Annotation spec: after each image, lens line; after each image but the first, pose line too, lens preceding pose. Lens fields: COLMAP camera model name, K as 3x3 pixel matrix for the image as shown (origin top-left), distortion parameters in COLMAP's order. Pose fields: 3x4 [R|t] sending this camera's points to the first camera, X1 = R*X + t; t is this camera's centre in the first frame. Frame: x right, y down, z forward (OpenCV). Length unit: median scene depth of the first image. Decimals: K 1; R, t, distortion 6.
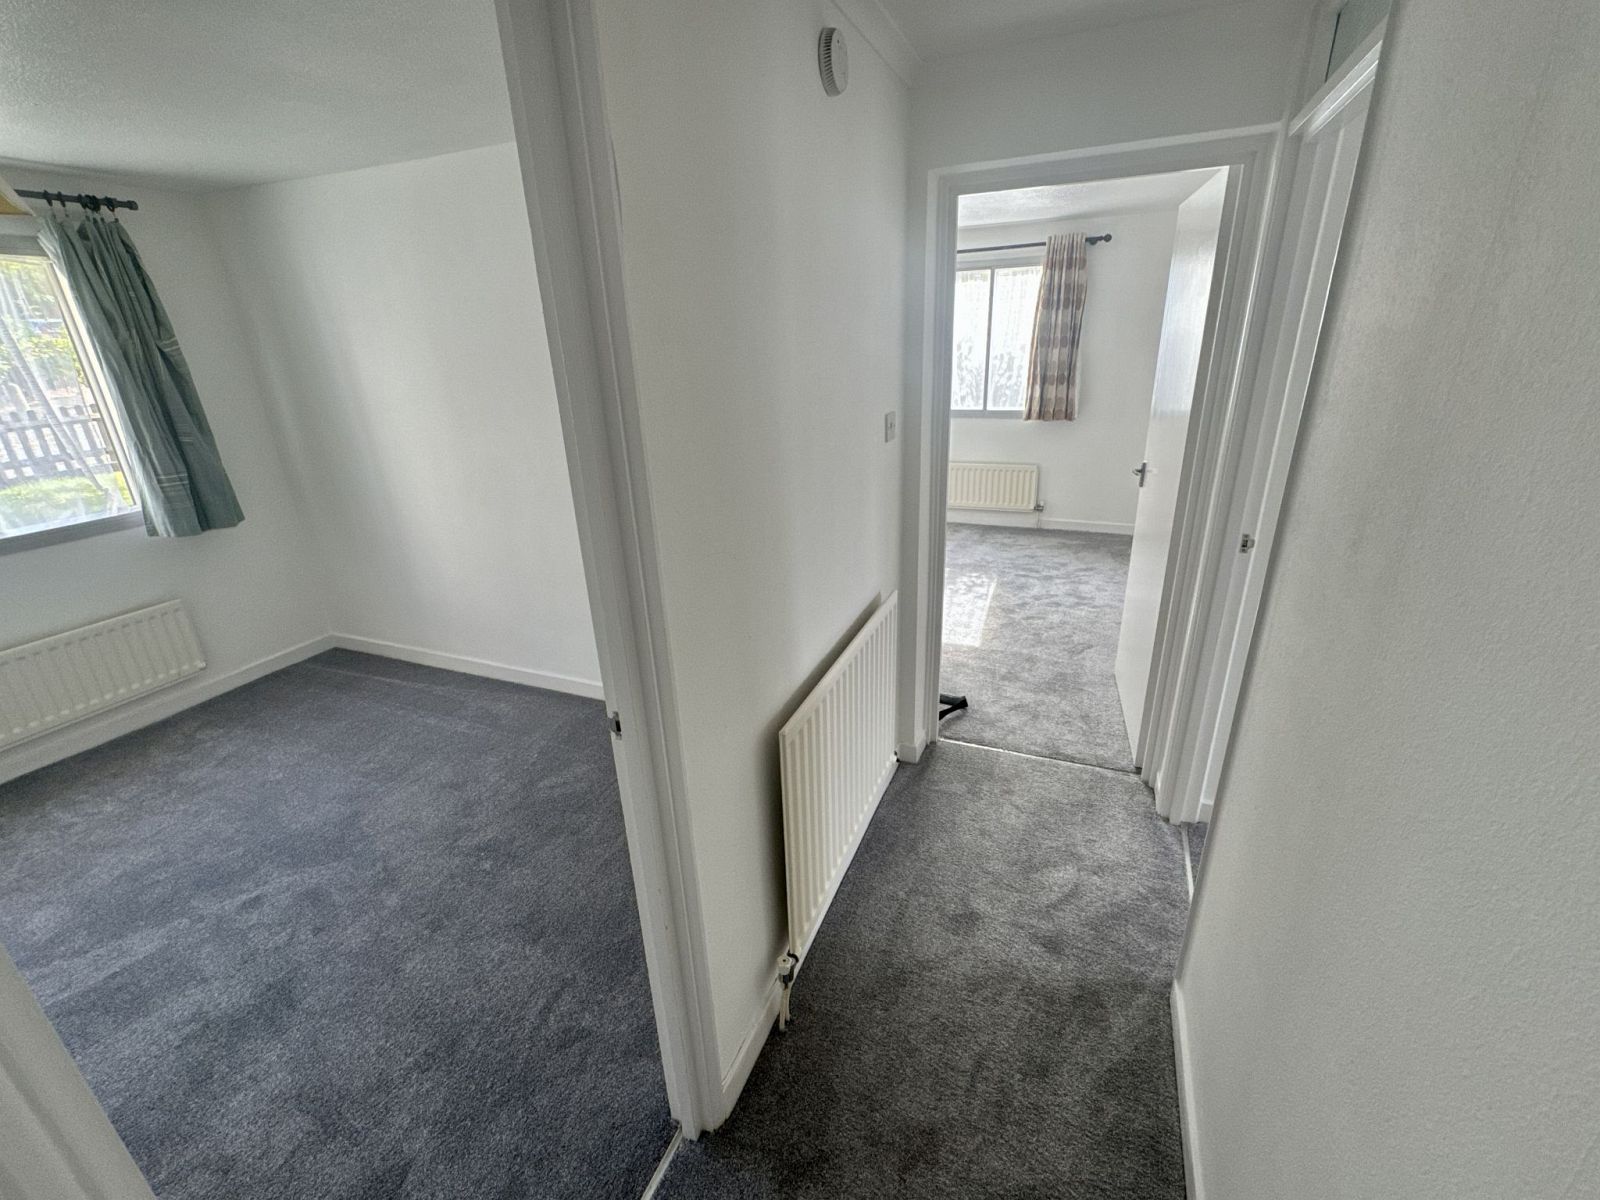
lens RADIAL K [[698.9, 0, 800.5], [0, 698.9, 592.8], [0, 0, 1]] dist [-0.000921, -0.001060]
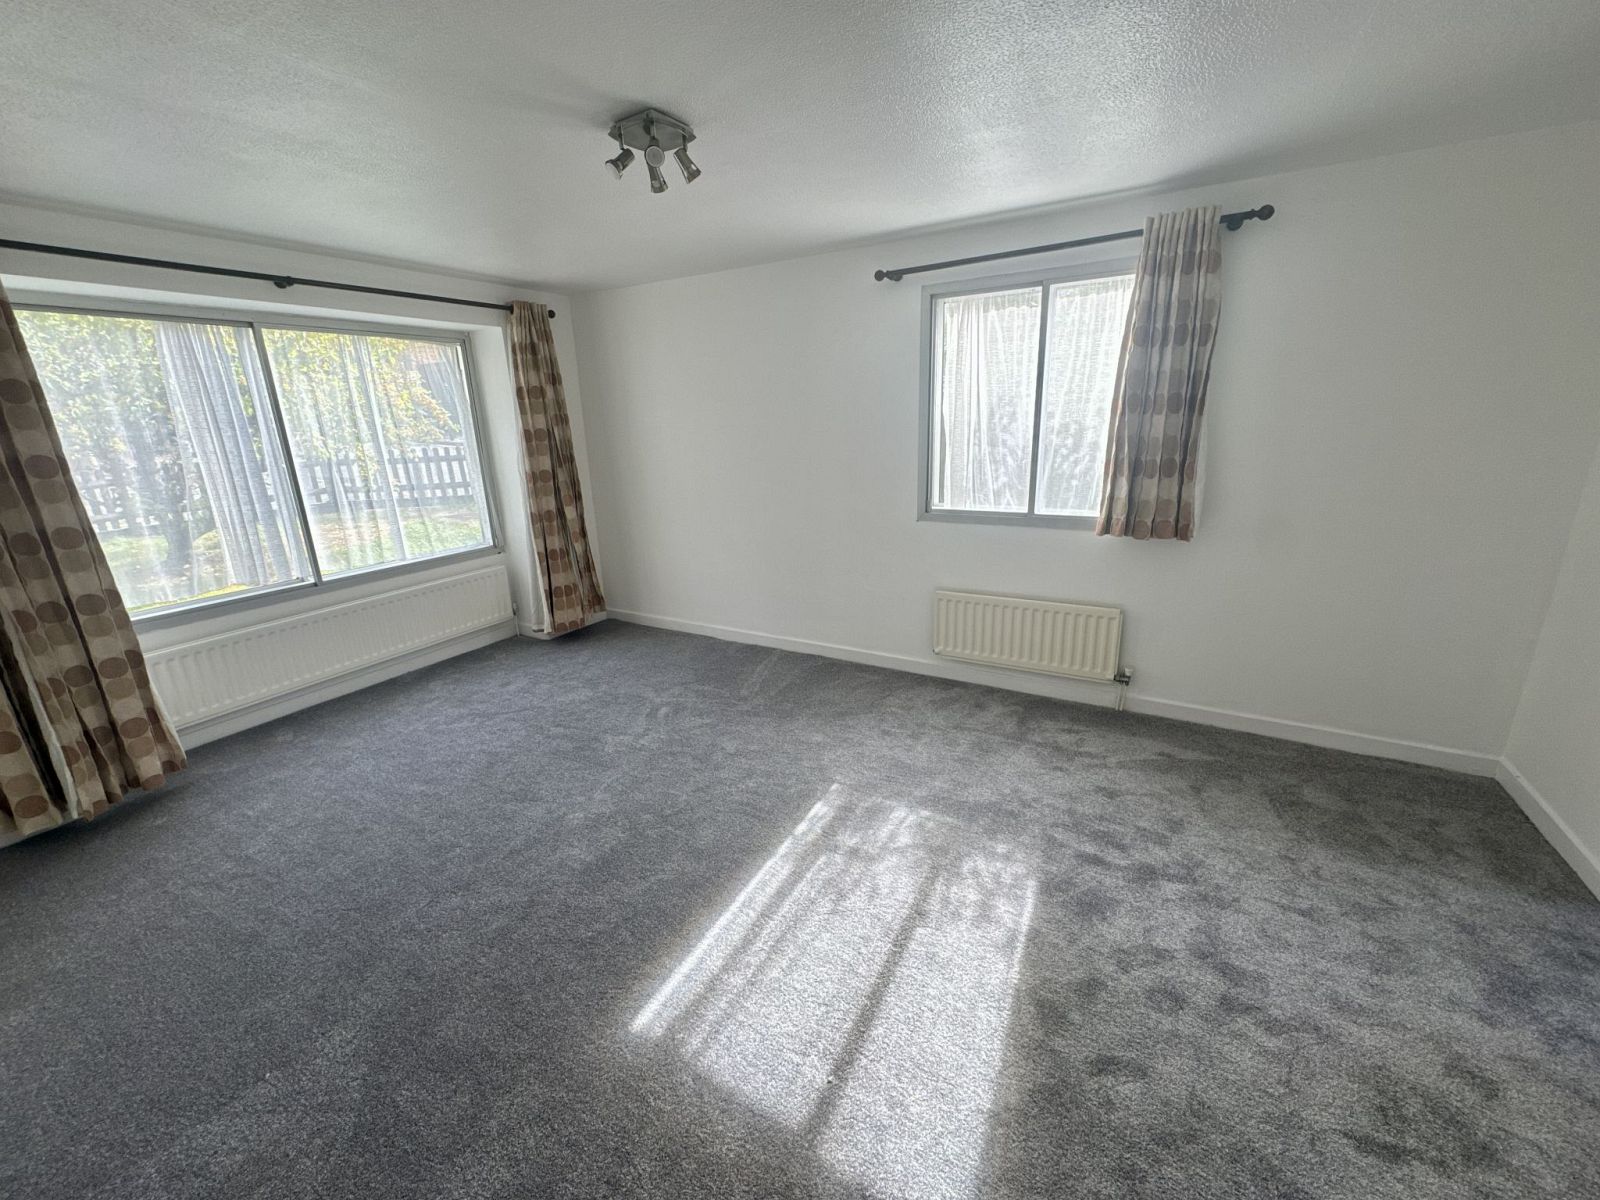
lens RADIAL K [[634.9, 0, 796.6], [0, 634.9, 595.1], [0, 0, 1]] dist [-0.004146, -0.000586]
pose [[0.990503, 0.036332, -0.132604, 0.150453], [-0.045931, 0.996485, -0.070062, -0.156864], [0.129592, 0.075488, 0.988690, 0.472288]]
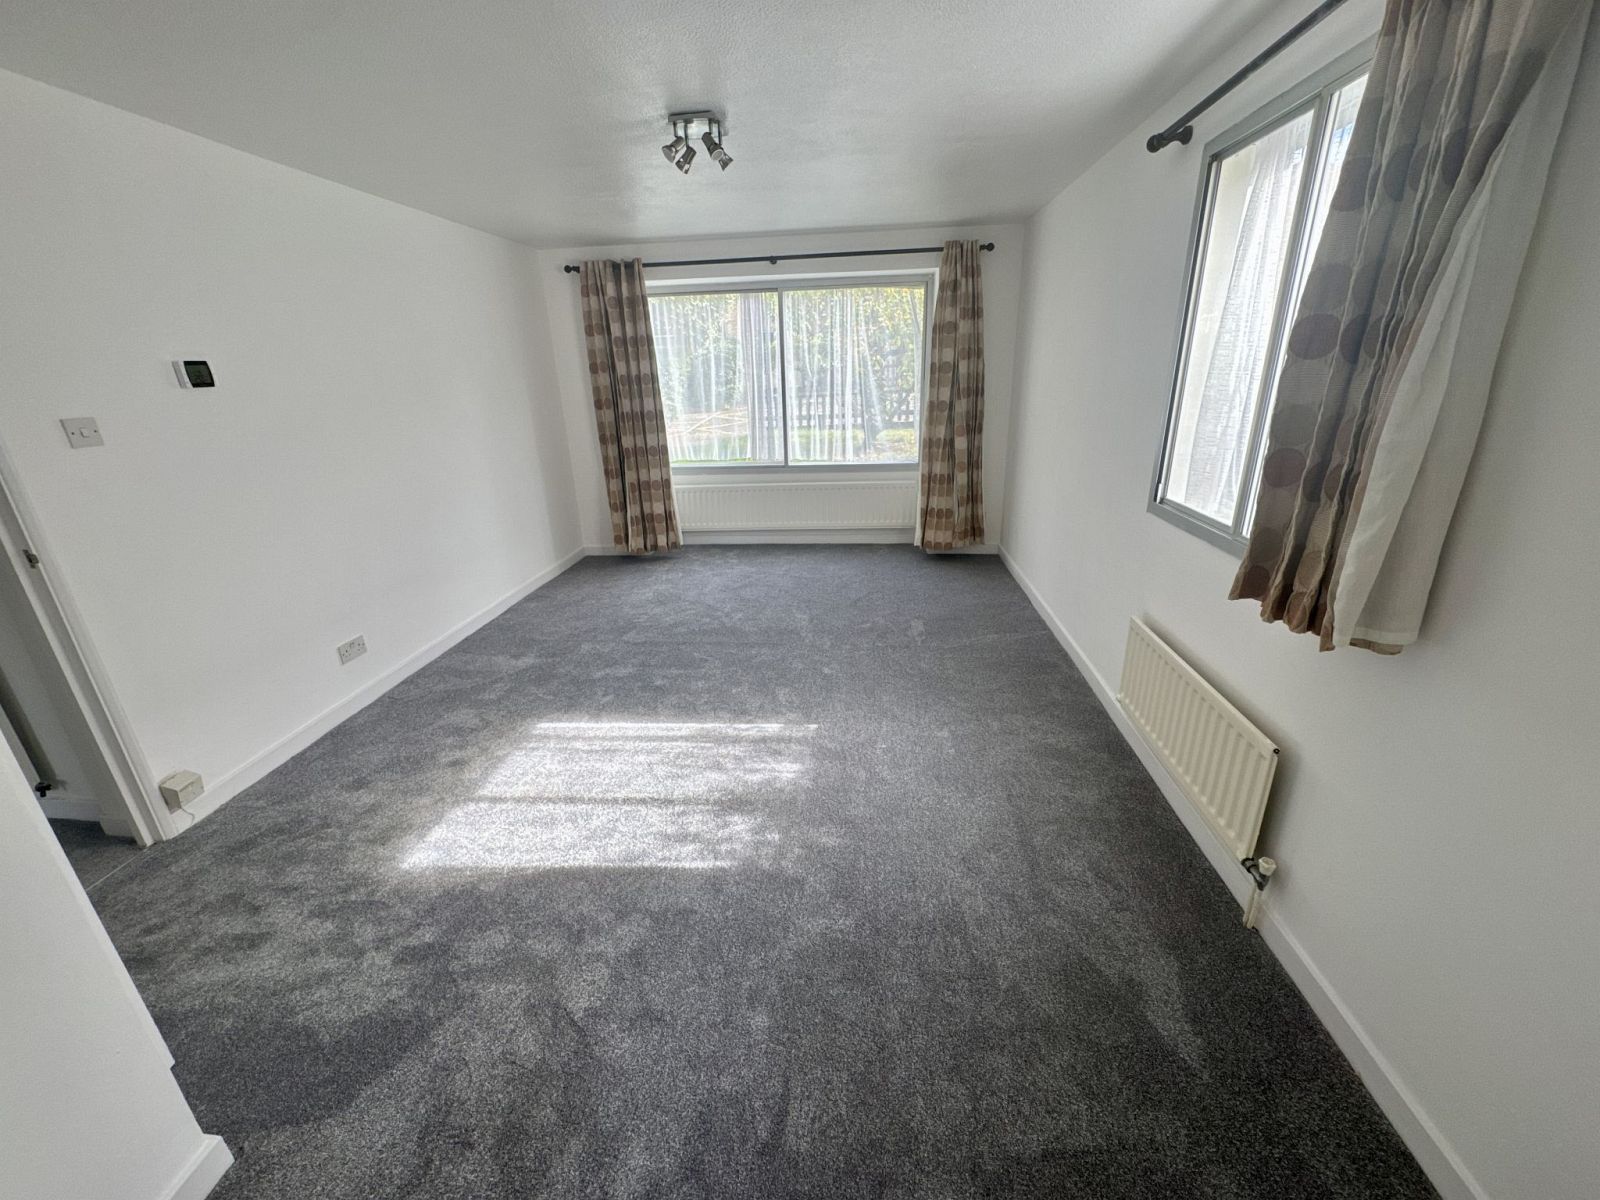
lens RADIAL K [[634.9, 0, 807.5], [0, 634.9, 599.7], [0, 0, 1]] dist [-0.004146, -0.000586]
pose [[0.300919, 0.351901, -0.886348, 0.544472], [-0.311493, 0.914719, 0.257412, -0.271122], [0.901343, 0.198631, 0.384871, 0.757387]]
